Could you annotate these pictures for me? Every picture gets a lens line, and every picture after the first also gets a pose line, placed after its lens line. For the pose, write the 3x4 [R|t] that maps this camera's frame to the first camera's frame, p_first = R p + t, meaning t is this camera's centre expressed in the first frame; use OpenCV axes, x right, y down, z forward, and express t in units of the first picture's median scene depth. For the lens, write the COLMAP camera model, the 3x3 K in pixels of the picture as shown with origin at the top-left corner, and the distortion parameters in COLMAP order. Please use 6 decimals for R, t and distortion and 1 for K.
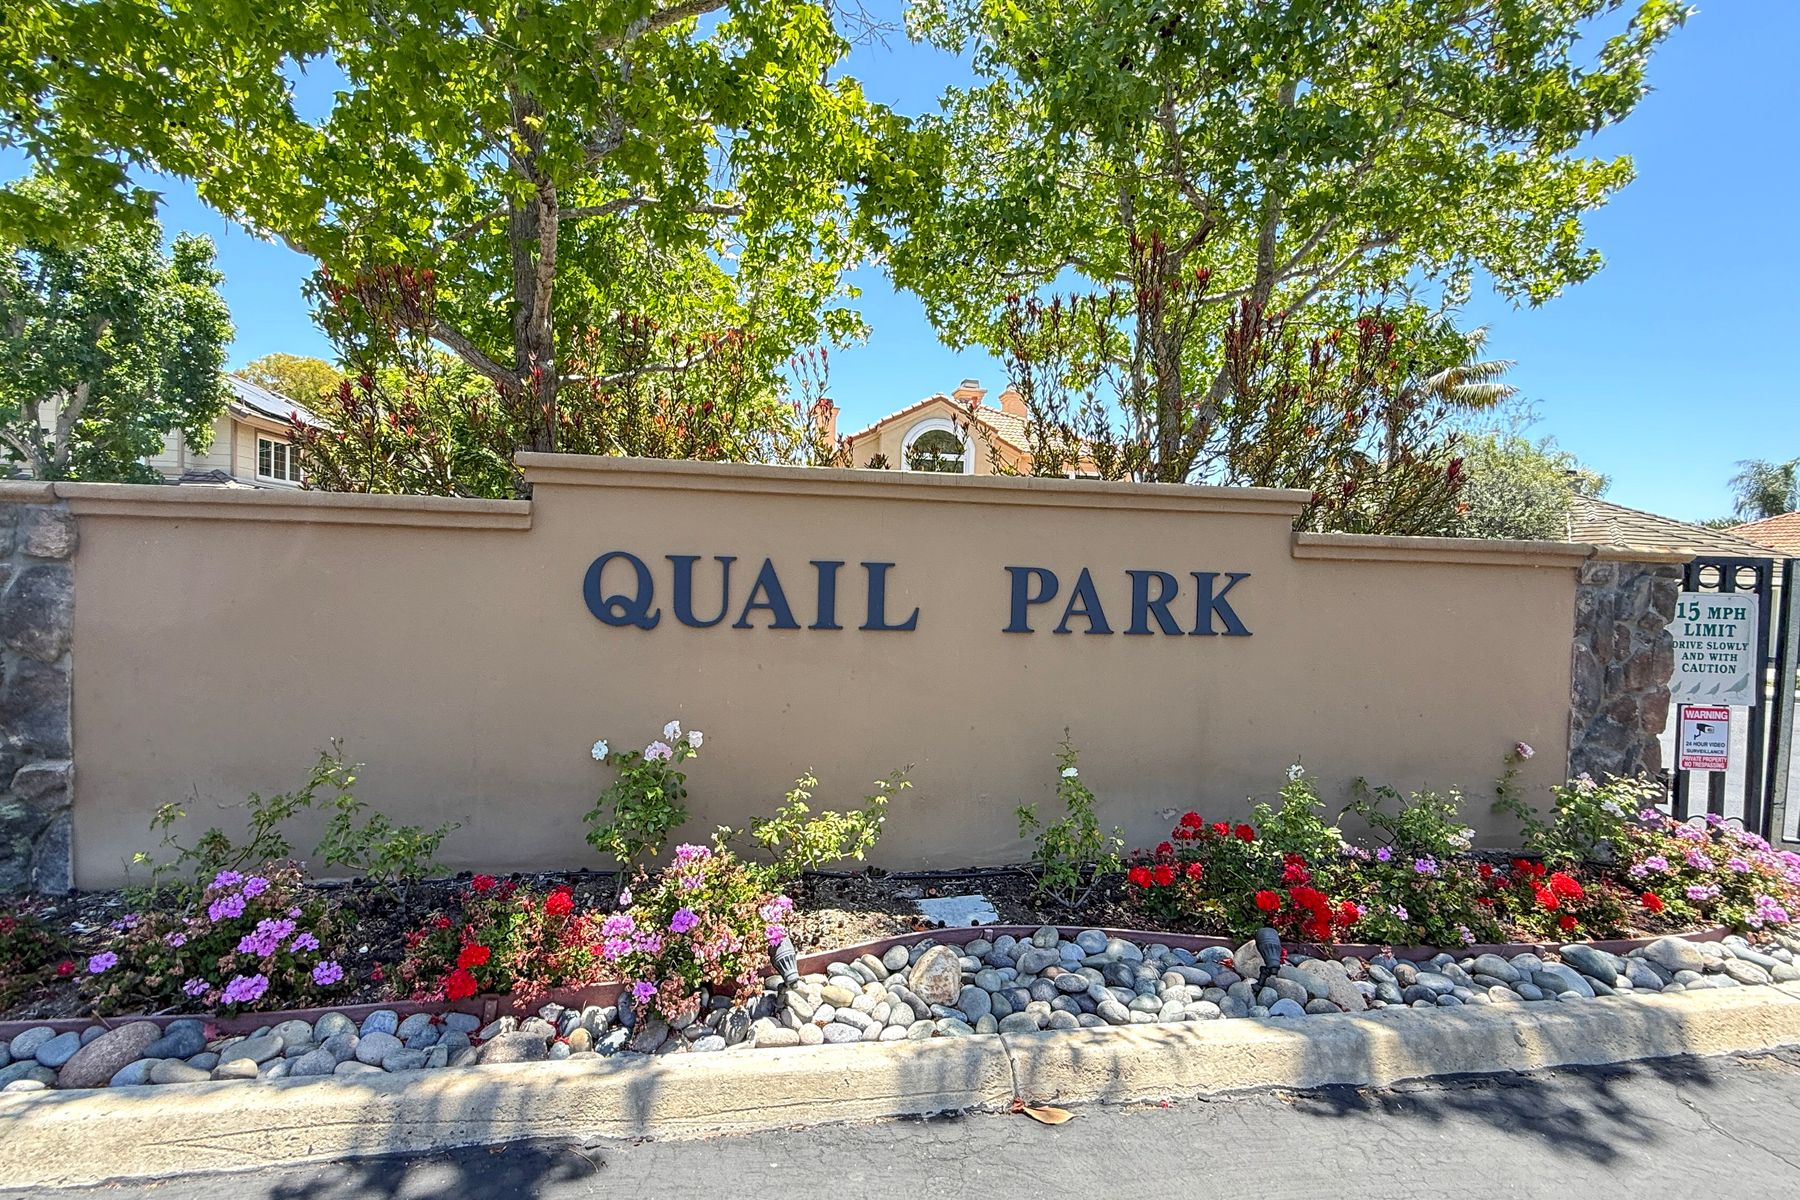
lens RADIAL K [[859.2, 0, 905.1], [0, 859.2, 597.4], [0, 0, 1]] dist [0.013681, -0.002998]
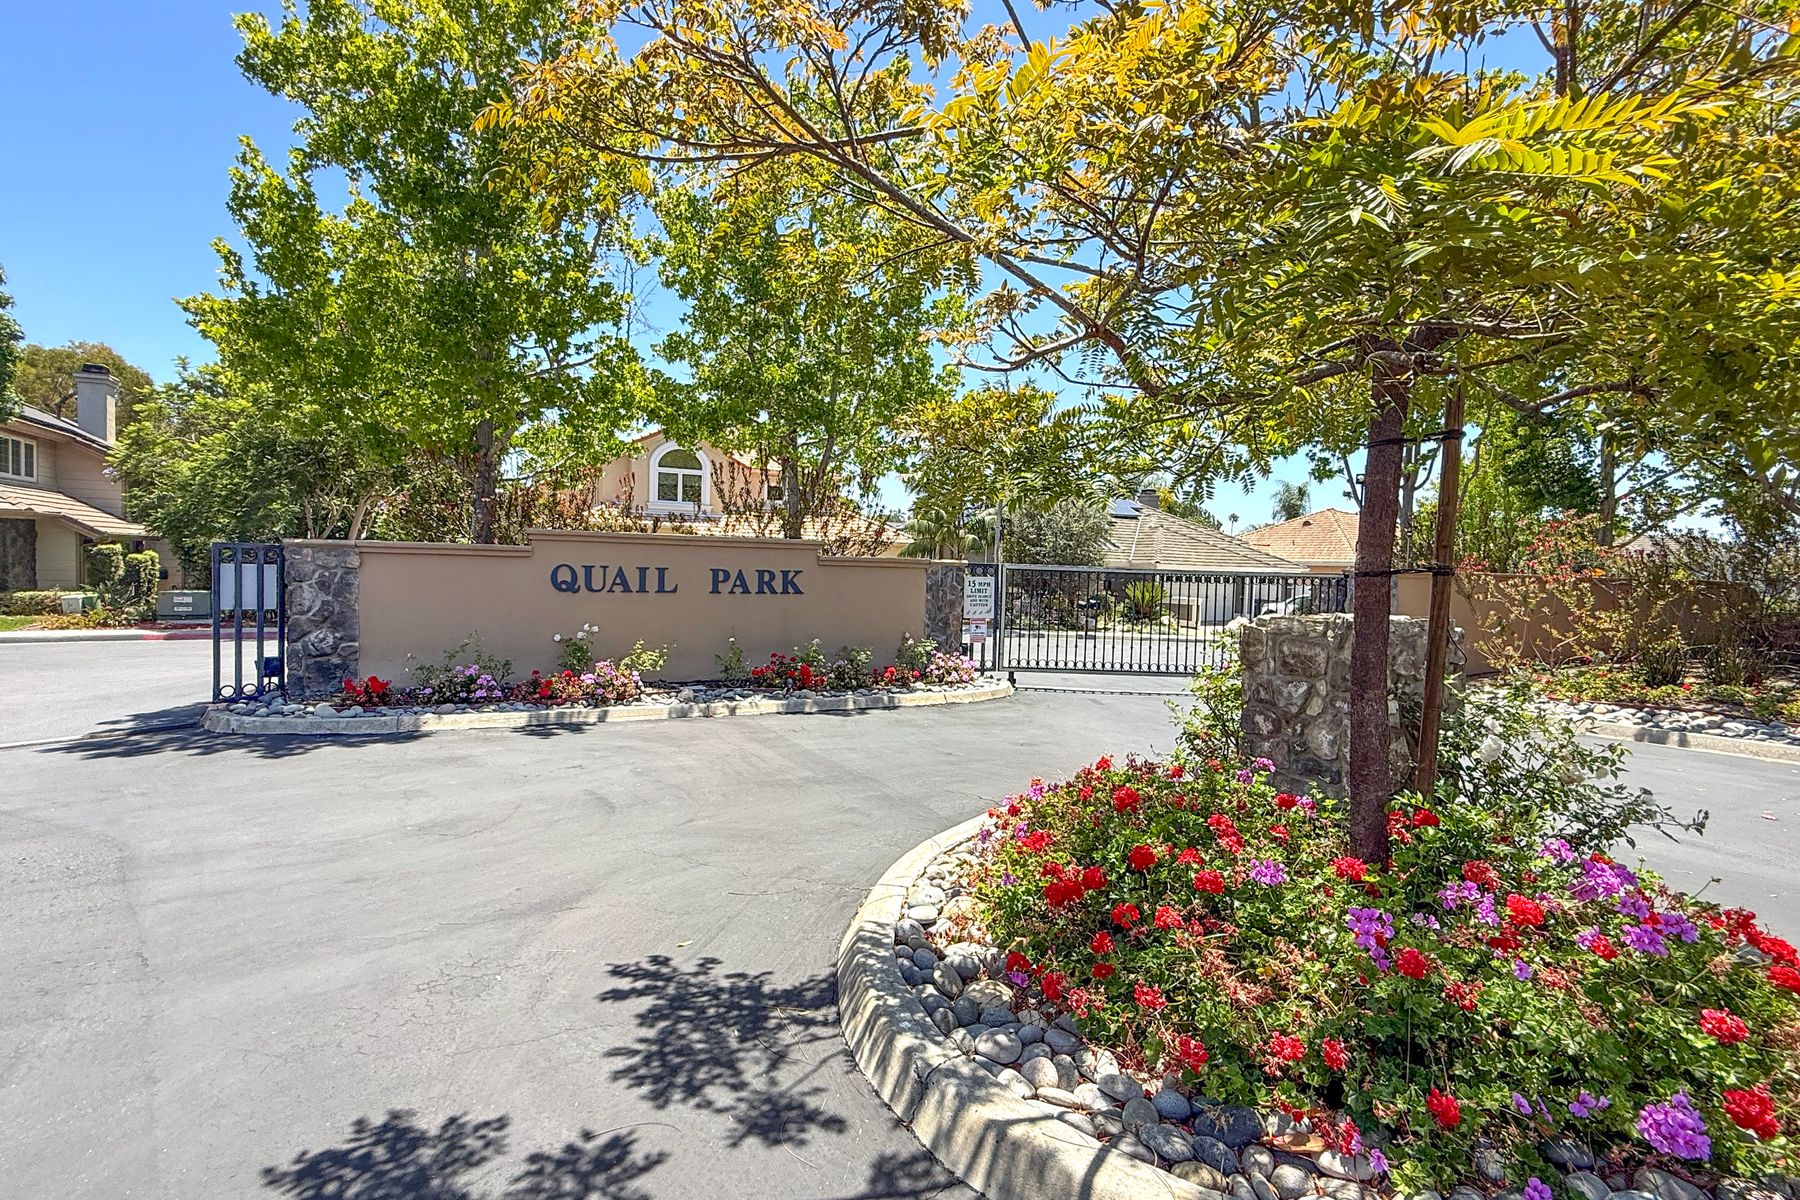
lens RADIAL K [[859.2, 0, 889.0], [0, 859.2, 597.9], [0, 0, 1]] dist [0.013681, -0.002998]
pose [[0.964020, -0.013277, 0.265497, -0.061005], [0.010374, 0.999870, 0.012332, 0.028290], [-0.265626, -0.009134, 0.964033, -1.773624]]
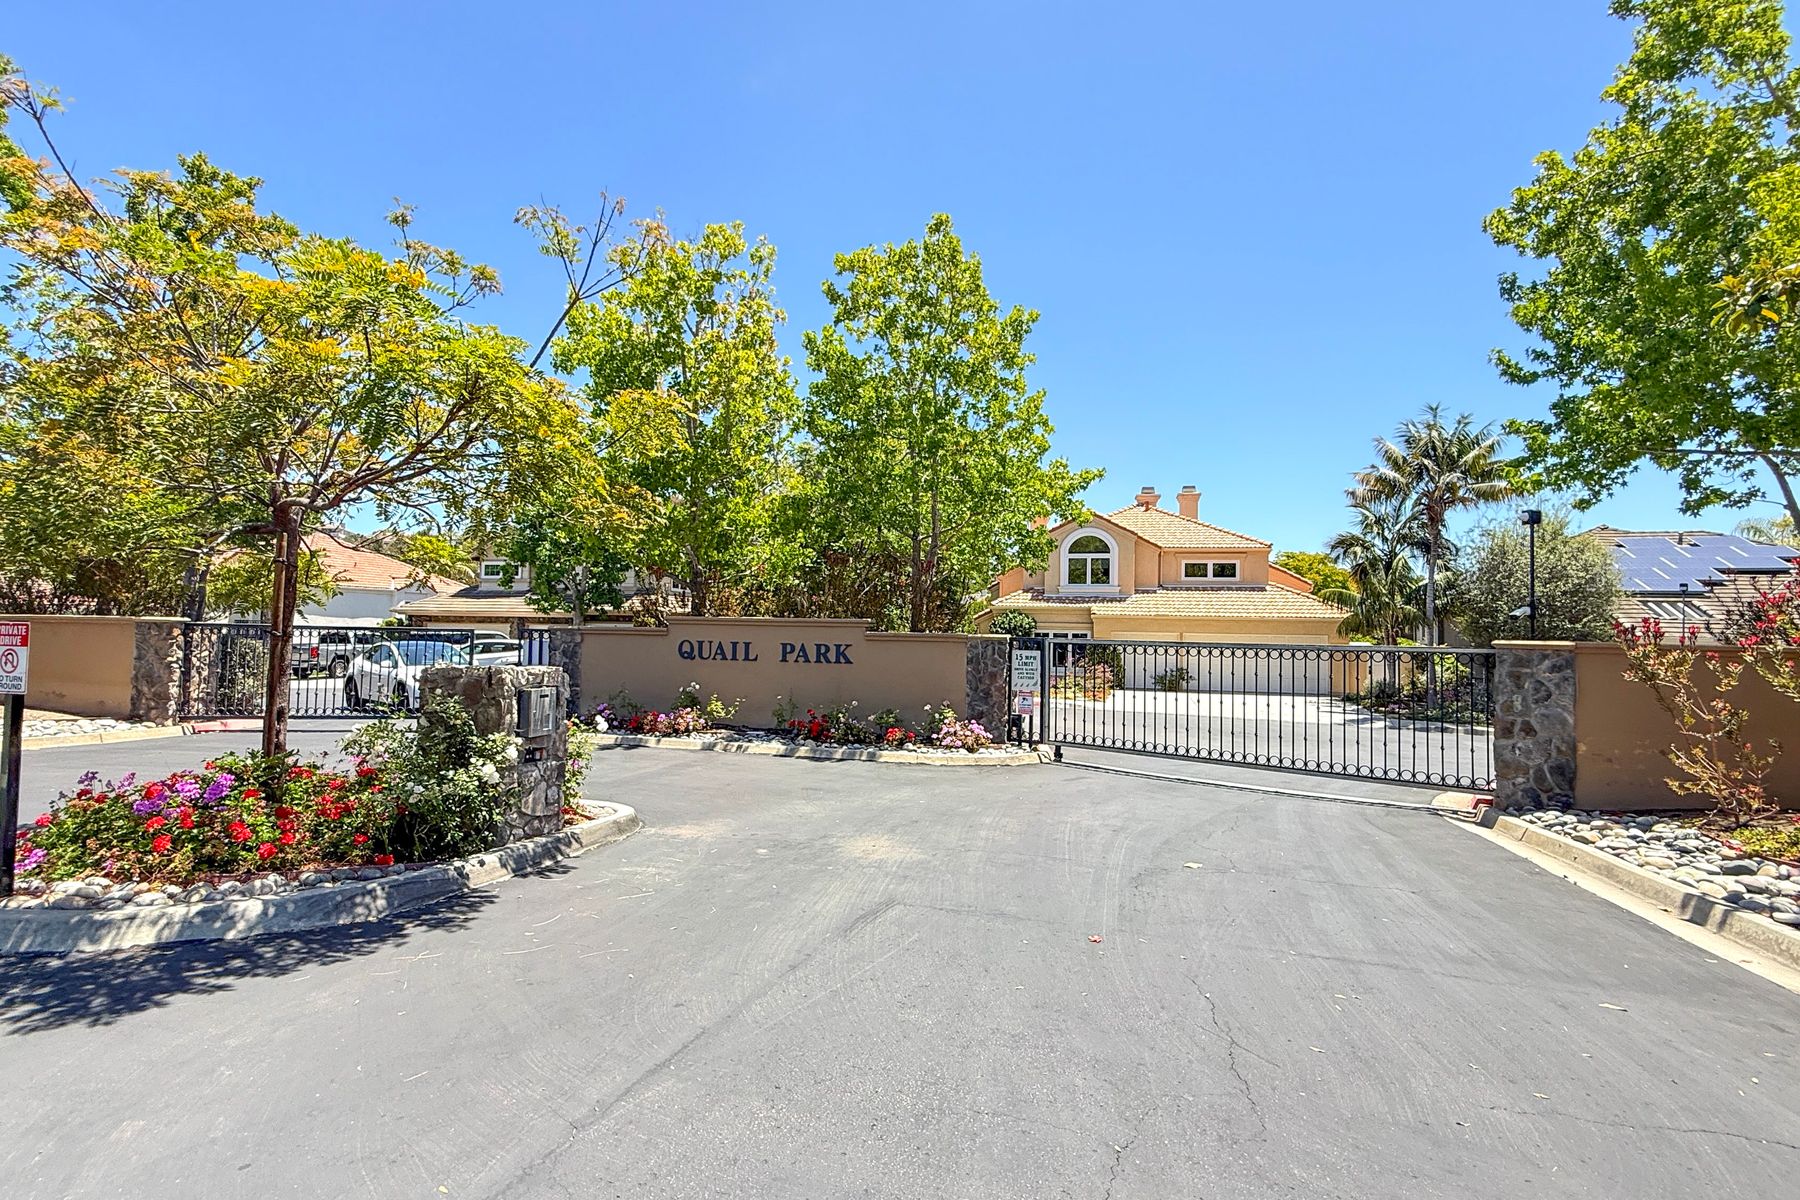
lens RADIAL K [[859.2, 0, 884.9], [0, 859.2, 600.3], [0, 0, 1]] dist [0.013681, -0.002998]
pose [[0.907291, -0.026786, -0.419650, 1.991616], [-0.008216, 0.996649, -0.081381, 0.072950], [0.420423, 0.077284, 0.904031, -2.028013]]
